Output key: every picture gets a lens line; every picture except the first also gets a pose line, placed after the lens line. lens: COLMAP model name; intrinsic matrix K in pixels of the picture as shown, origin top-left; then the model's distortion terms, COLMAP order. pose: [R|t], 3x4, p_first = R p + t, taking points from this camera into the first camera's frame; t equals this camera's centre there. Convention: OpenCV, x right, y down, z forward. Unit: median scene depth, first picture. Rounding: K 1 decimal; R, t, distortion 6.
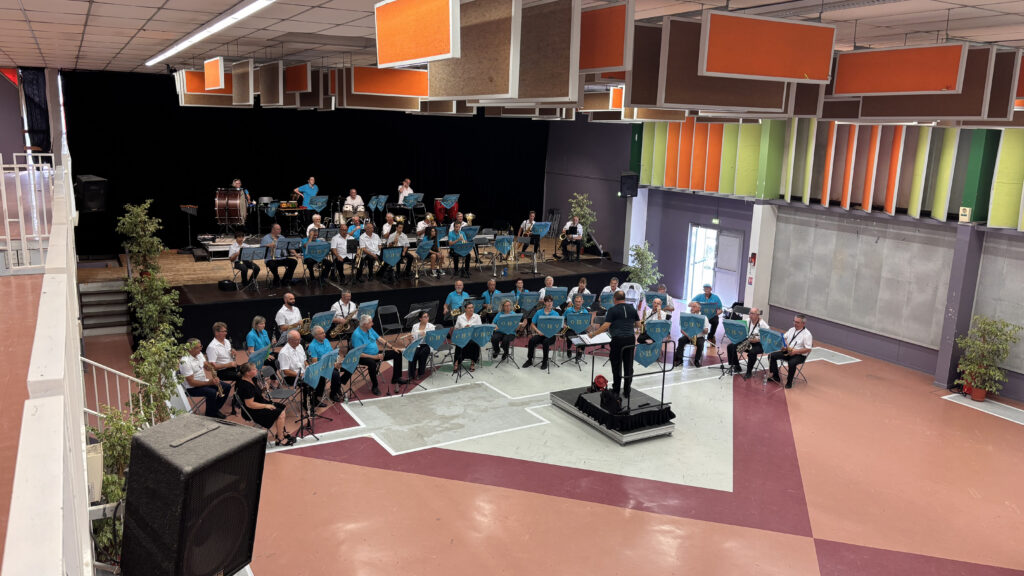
lens RADIAL K [[772.8, 0, 512.0], [0, 772.8, 288.0], [0, 0, 1]] dist [0.014739, -0.000591]
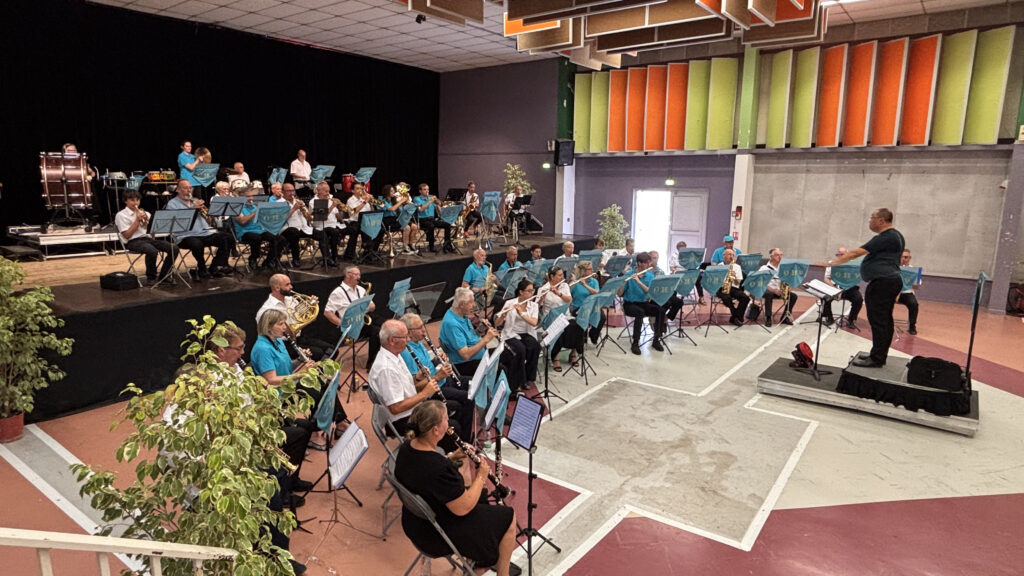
lens RADIAL K [[604.3, 0, 510.3], [0, 604.3, 286.5], [0, 0, 1]] dist [0.003864, -0.019861]
pose [[0.919828, -0.090582, 0.381721, -0.268650], [0.098074, 0.995179, -0.000175, 0.029019], [-0.379865, 0.037598, 0.924278, 0.467741]]
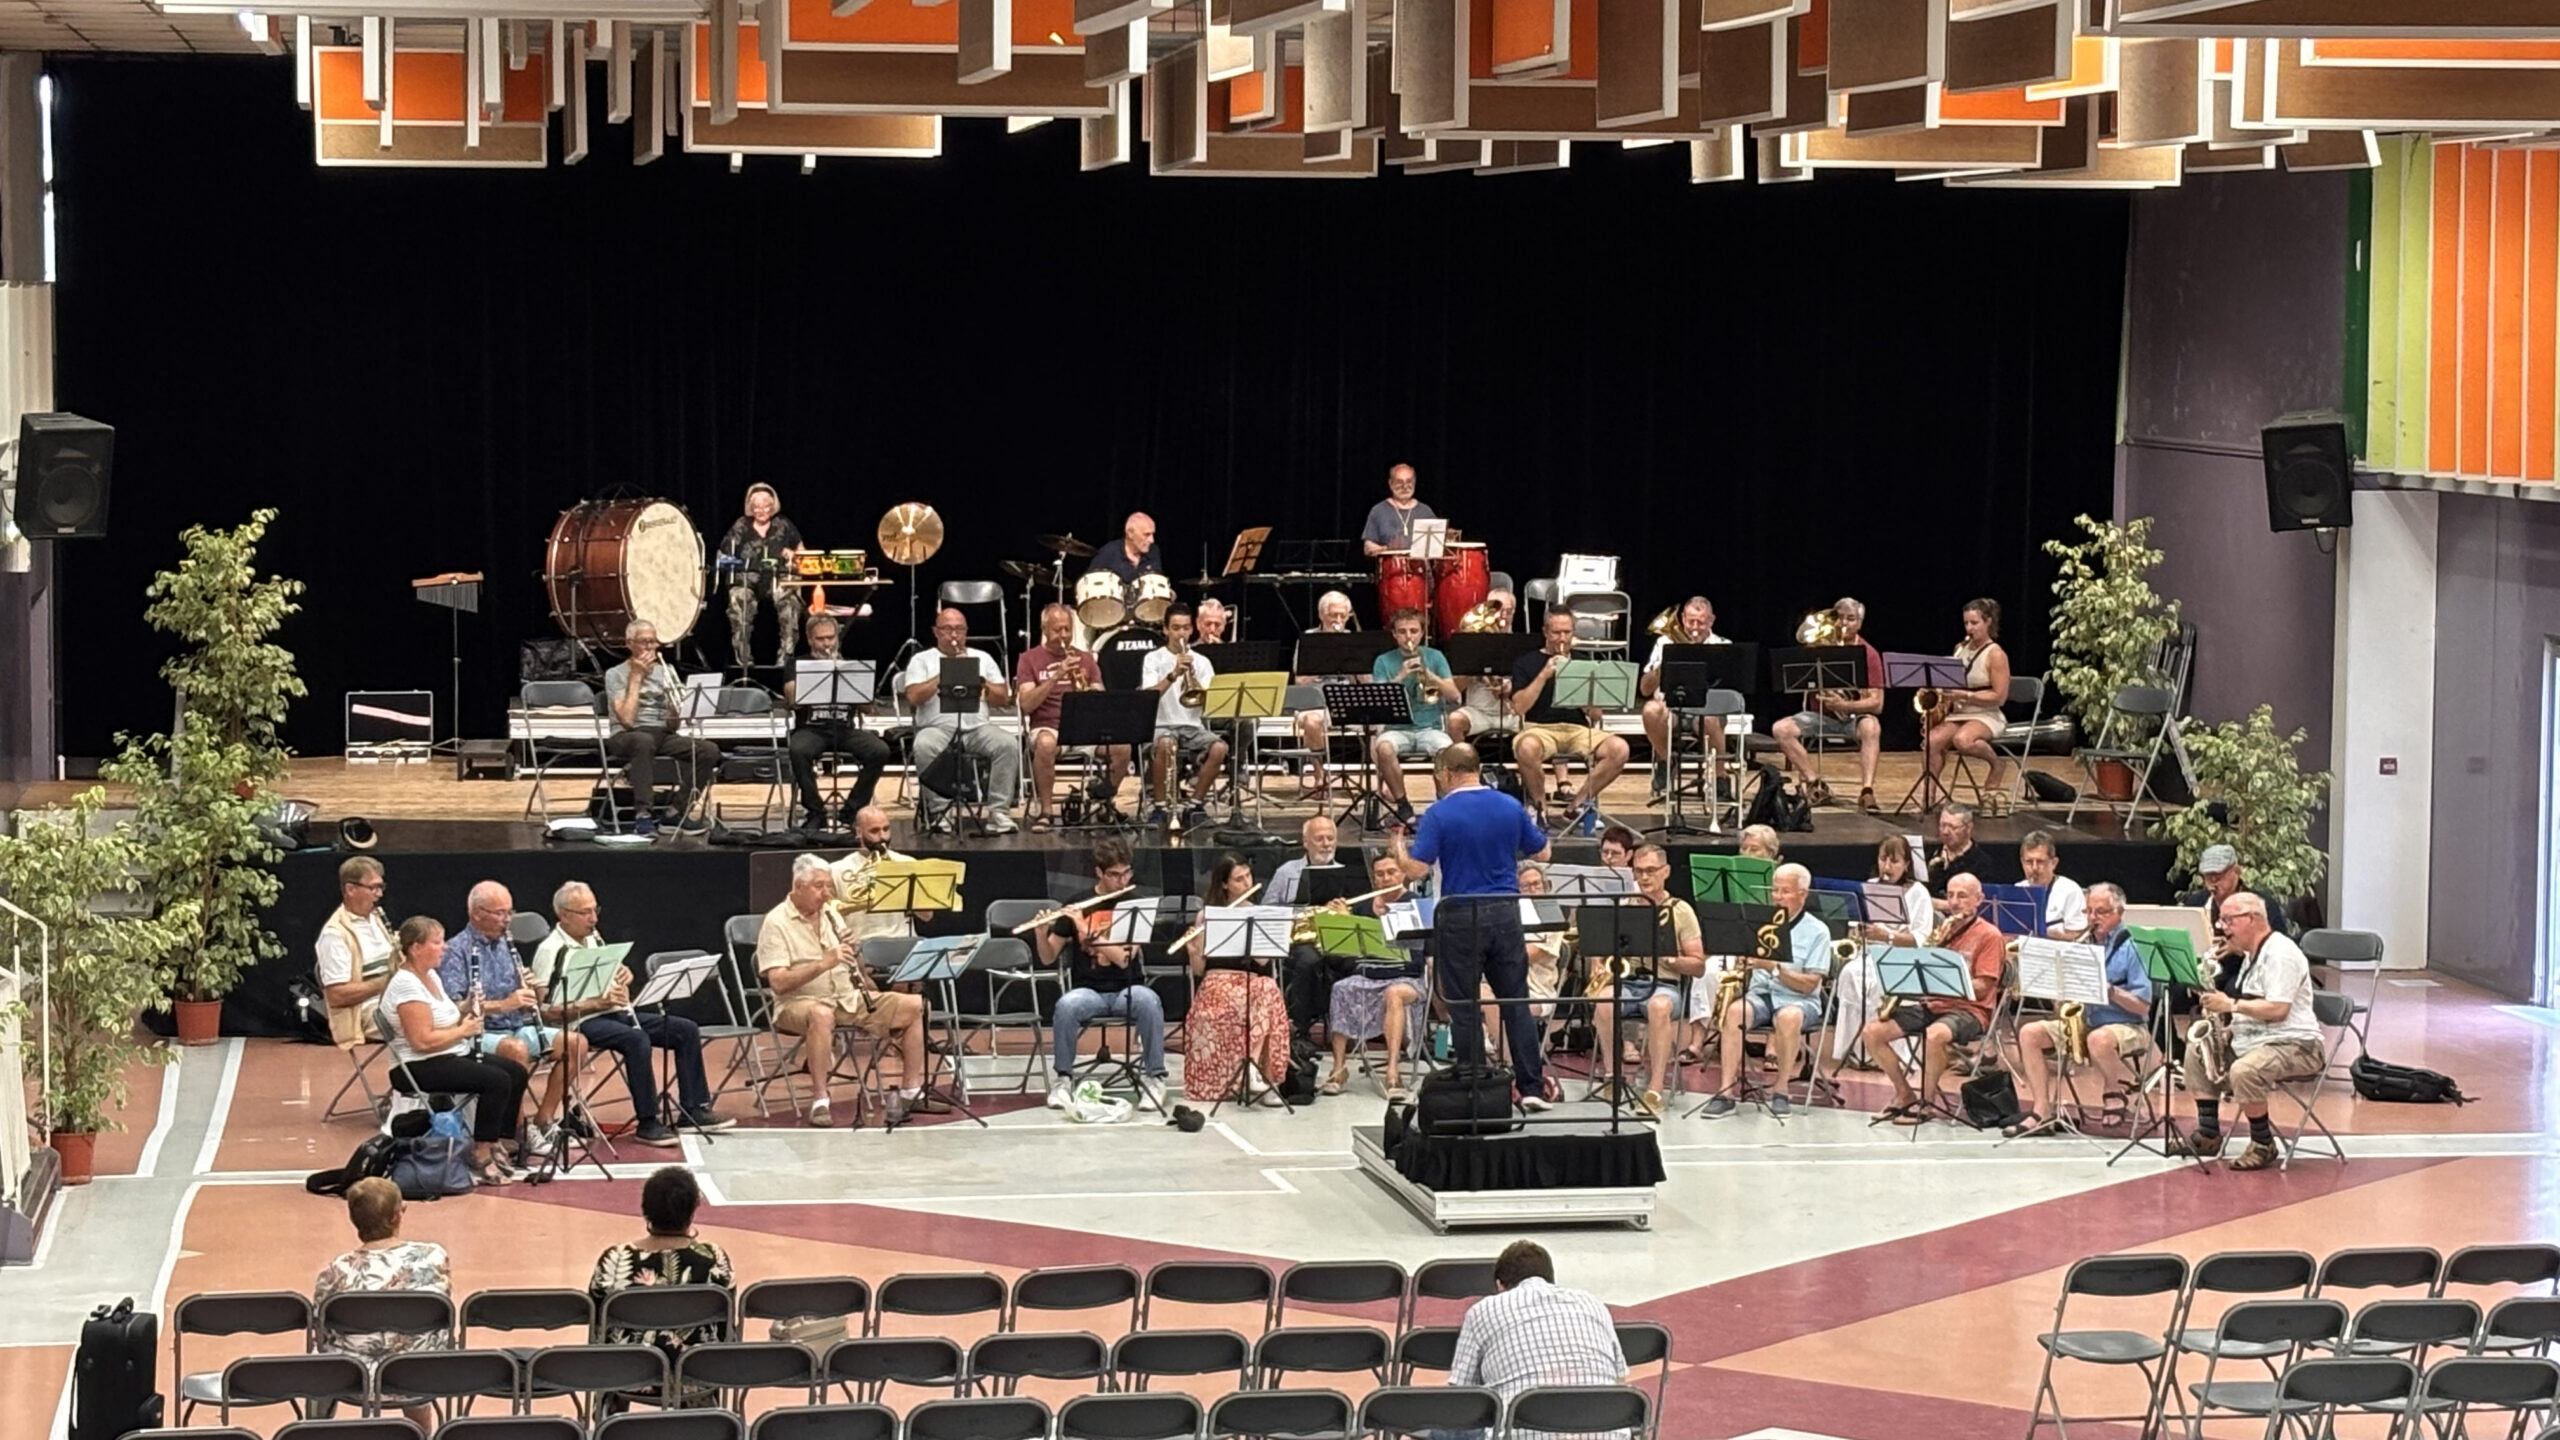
lens RADIAL K [[5712.0, 0, 1279.9], [0, 5712.0, 724.9], [0, 0, 1]] dist [-0.098098, 2.141878]
pose [[0.934146, 0.002832, -0.356880, 0.593905], [-0.051768, 0.990468, -0.127644, 0.202167], [0.353117, 0.137713, 0.925388, -0.737476]]
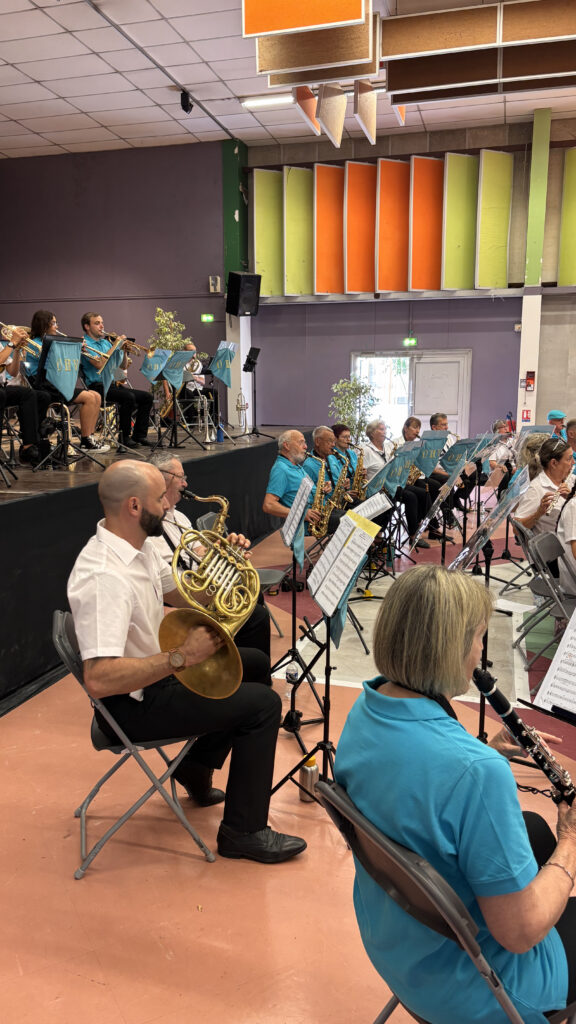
lens RADIAL K [[771.8, 0, 288.0], [0, 771.8, 512.0], [0, 0, 1]] dist [0.014278, -0.000392]
pose [[0.704628, -0.140739, 0.695479, -0.334909], [0.164102, 0.985883, 0.033245, 0.018287], [-0.690340, 0.090705, 0.717777, 0.760029]]
